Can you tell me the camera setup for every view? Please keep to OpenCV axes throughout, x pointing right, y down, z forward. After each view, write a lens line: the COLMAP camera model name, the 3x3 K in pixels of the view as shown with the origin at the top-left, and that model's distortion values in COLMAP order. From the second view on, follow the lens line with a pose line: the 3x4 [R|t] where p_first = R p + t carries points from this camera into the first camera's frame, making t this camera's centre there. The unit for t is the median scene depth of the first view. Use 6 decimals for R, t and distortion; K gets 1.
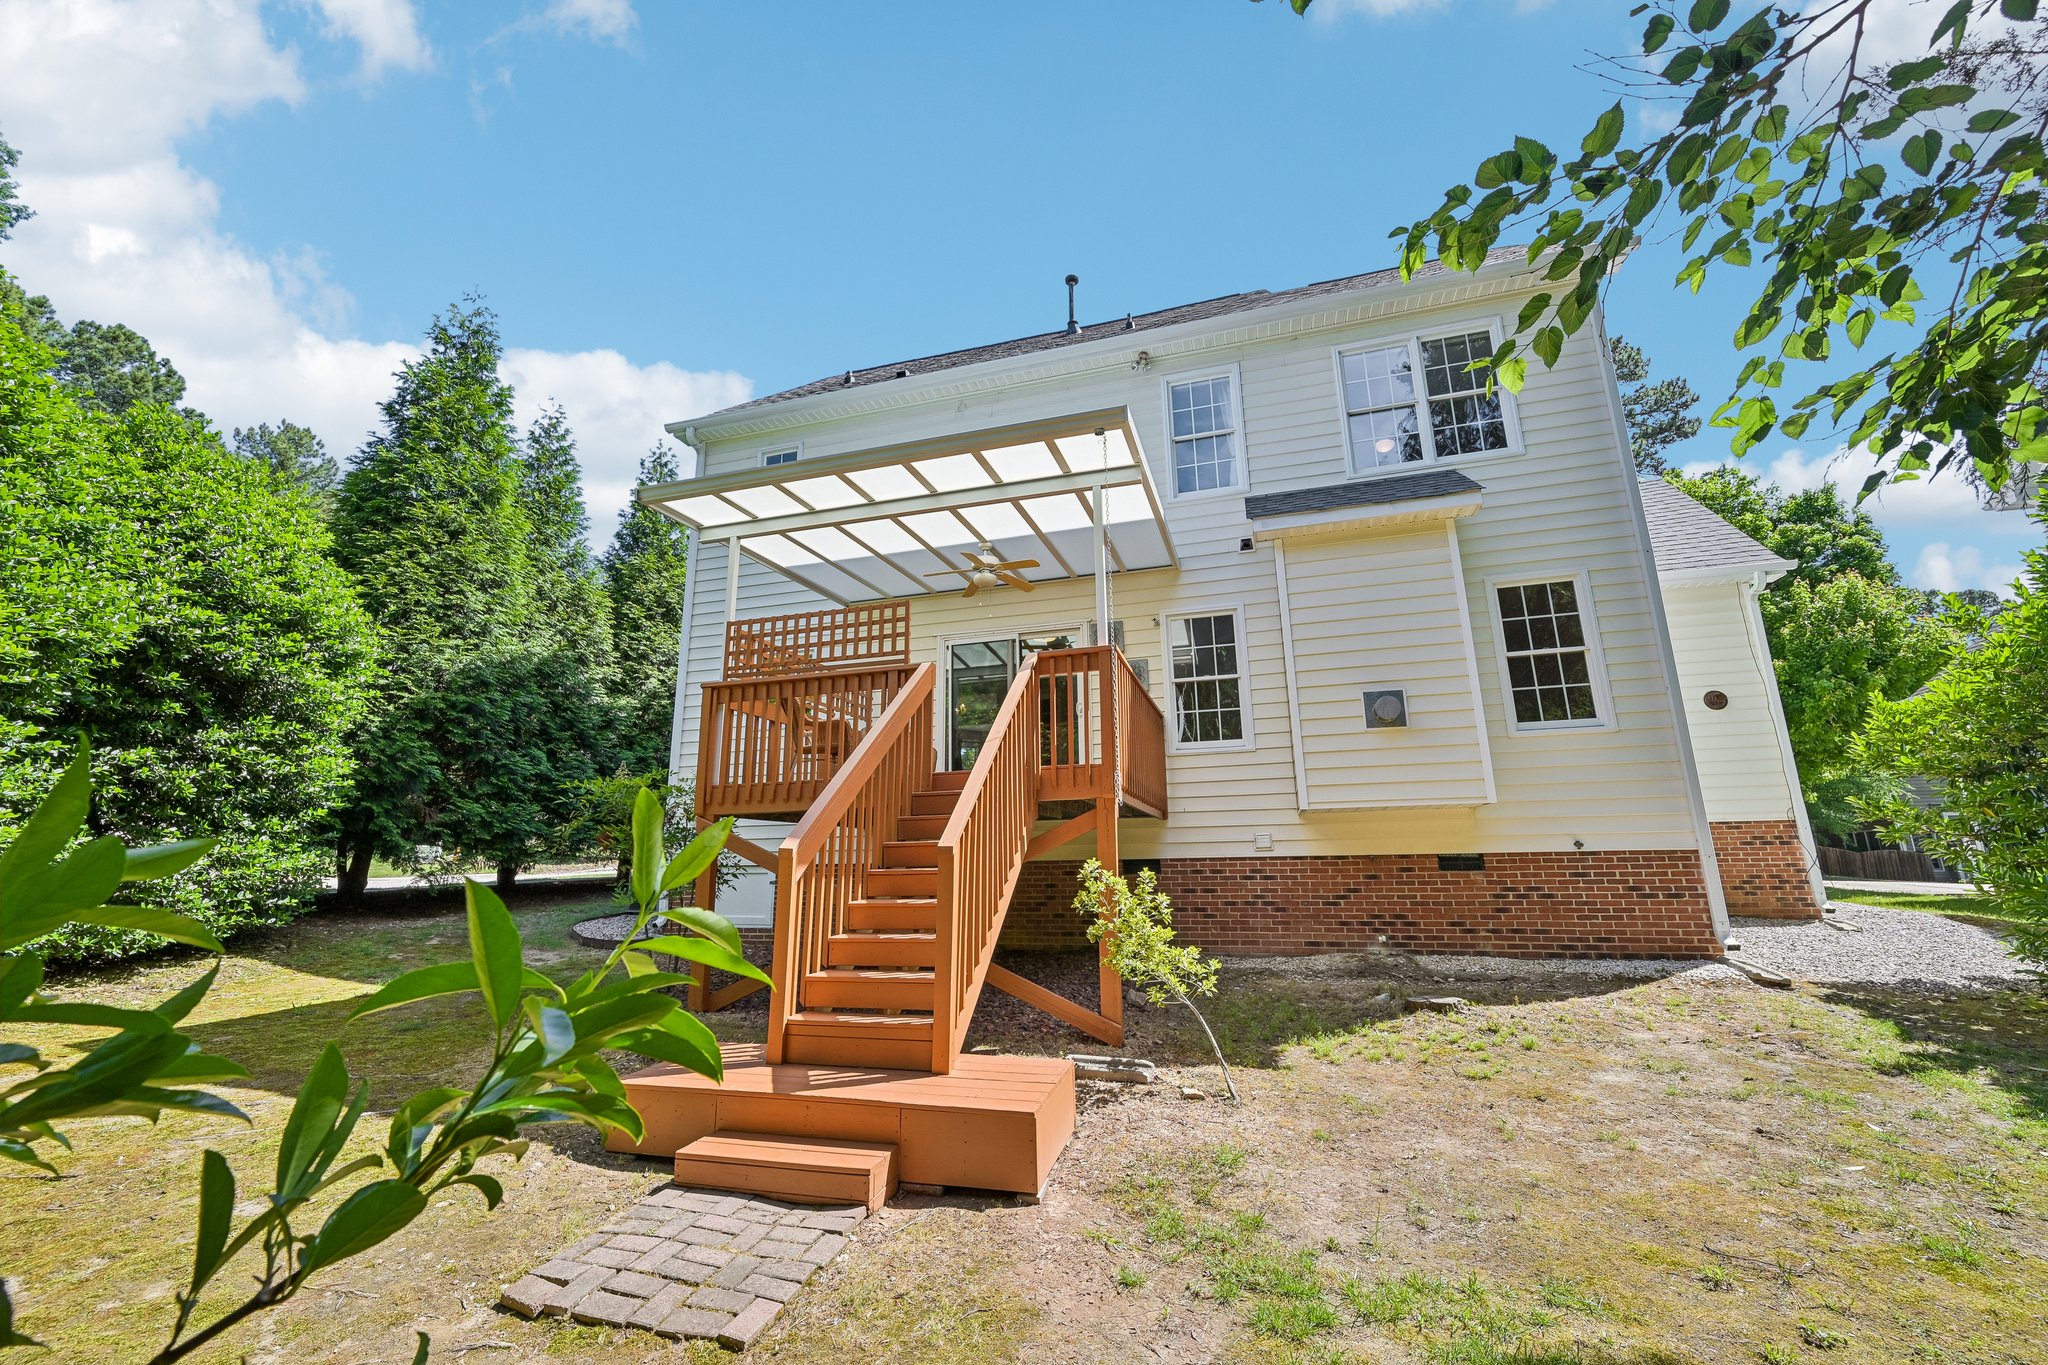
lens RADIAL K [[801.0, 0, 1024.0], [0, 801.0, 682.5], [0, 0, 1]] dist [-0.000572, -0.000225]
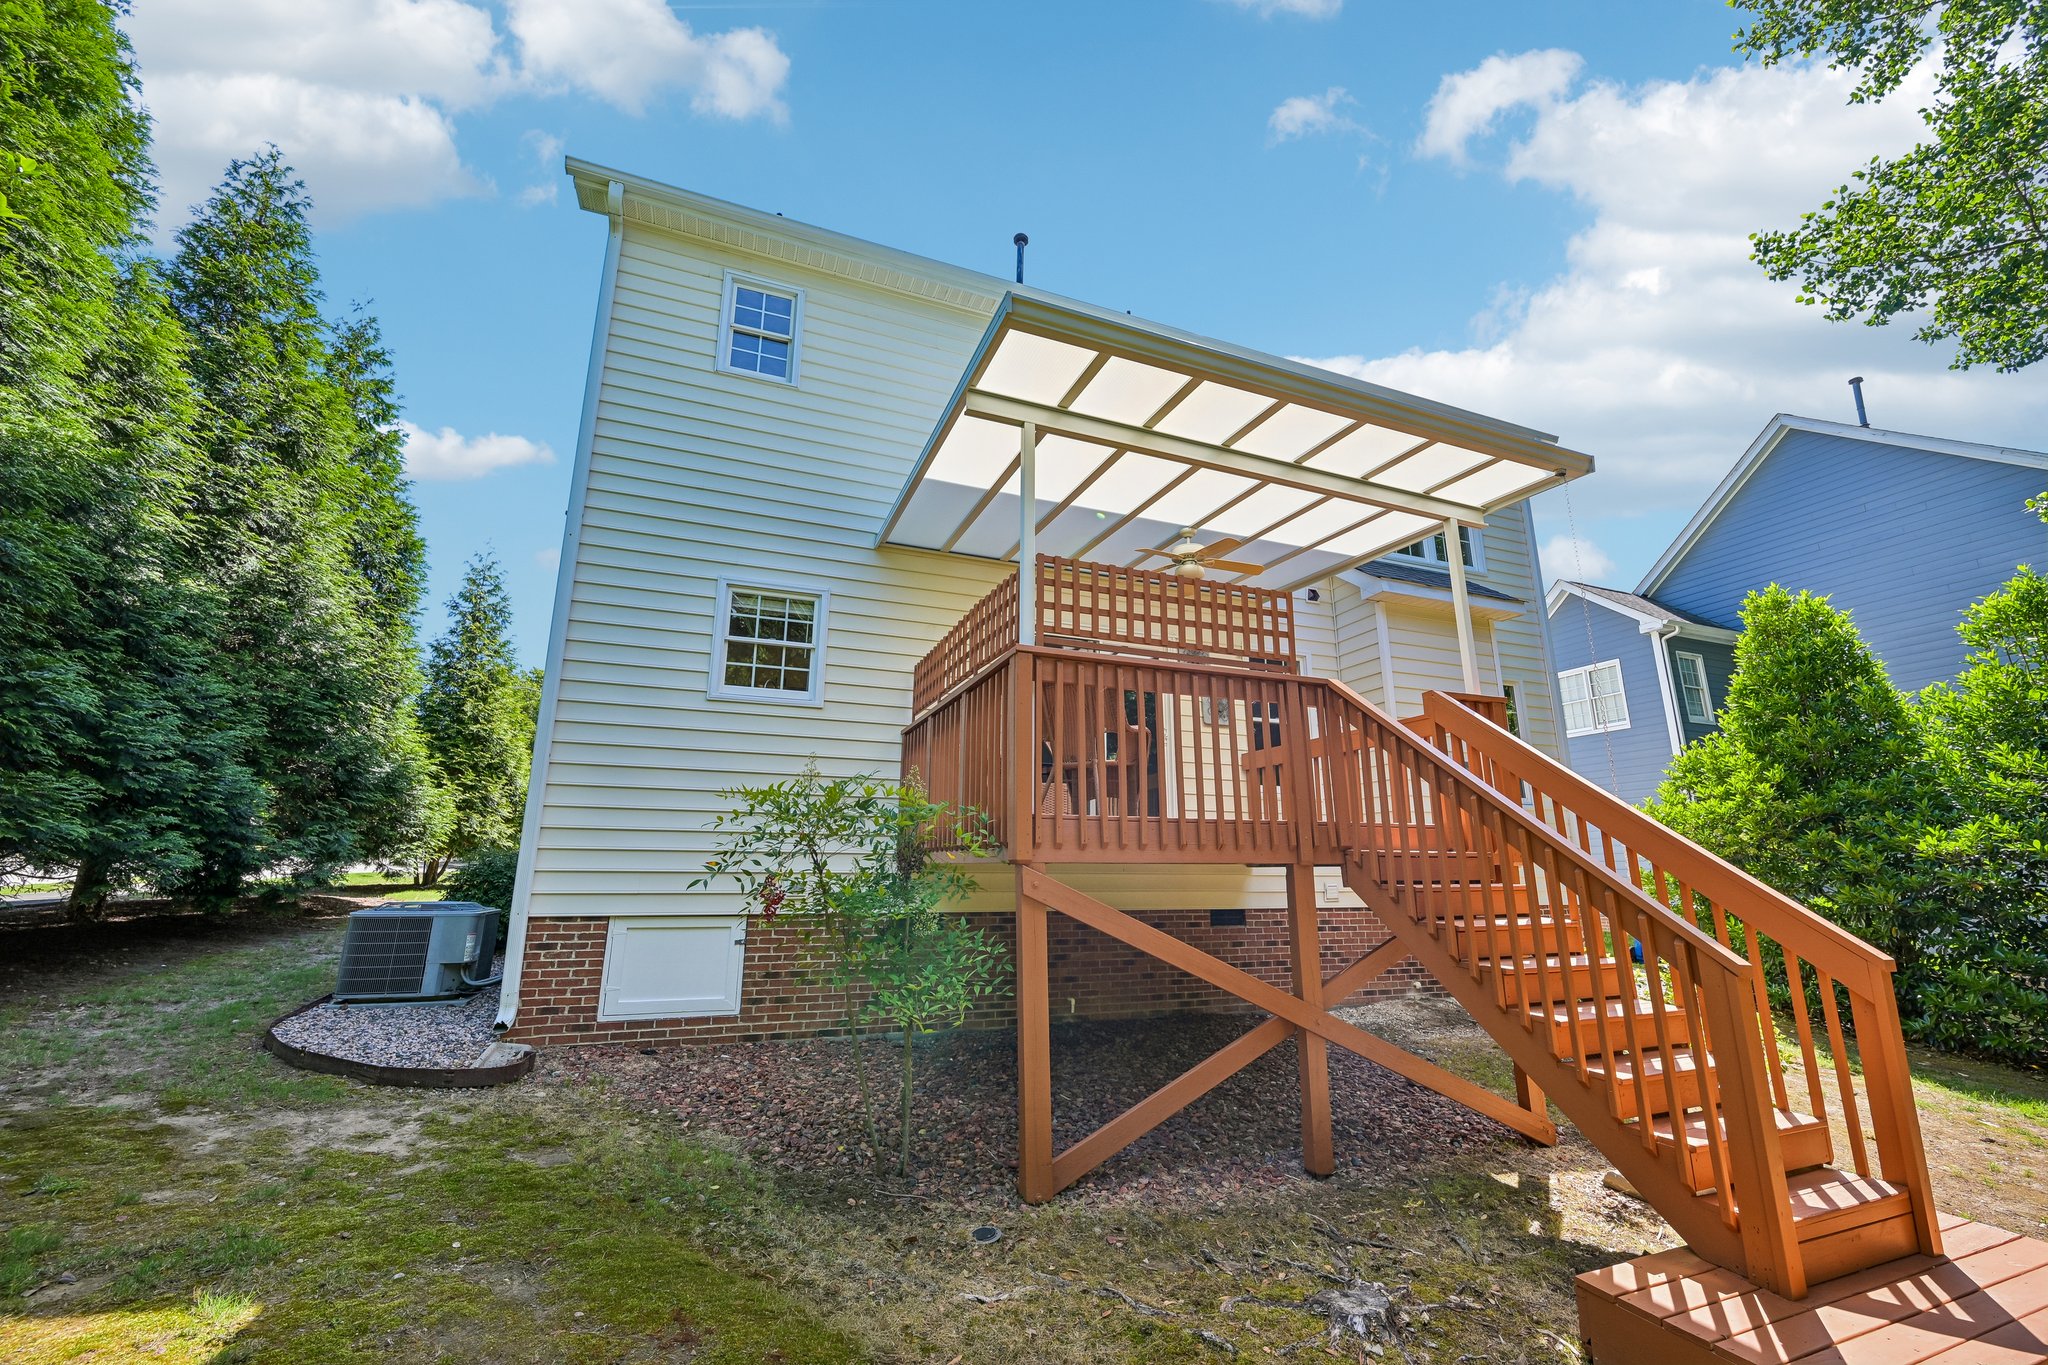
lens RADIAL K [[801.0, 0, 1024.0], [0, 801.0, 682.5], [0, 0, 1]] dist [-0.000572, -0.000225]
pose [[0.794014, 0.157244, 0.587210, -0.633134], [-0.155660, 0.986353, -0.053646, 0.051918], [-0.587632, -0.048810, 0.807655, 0.421531]]
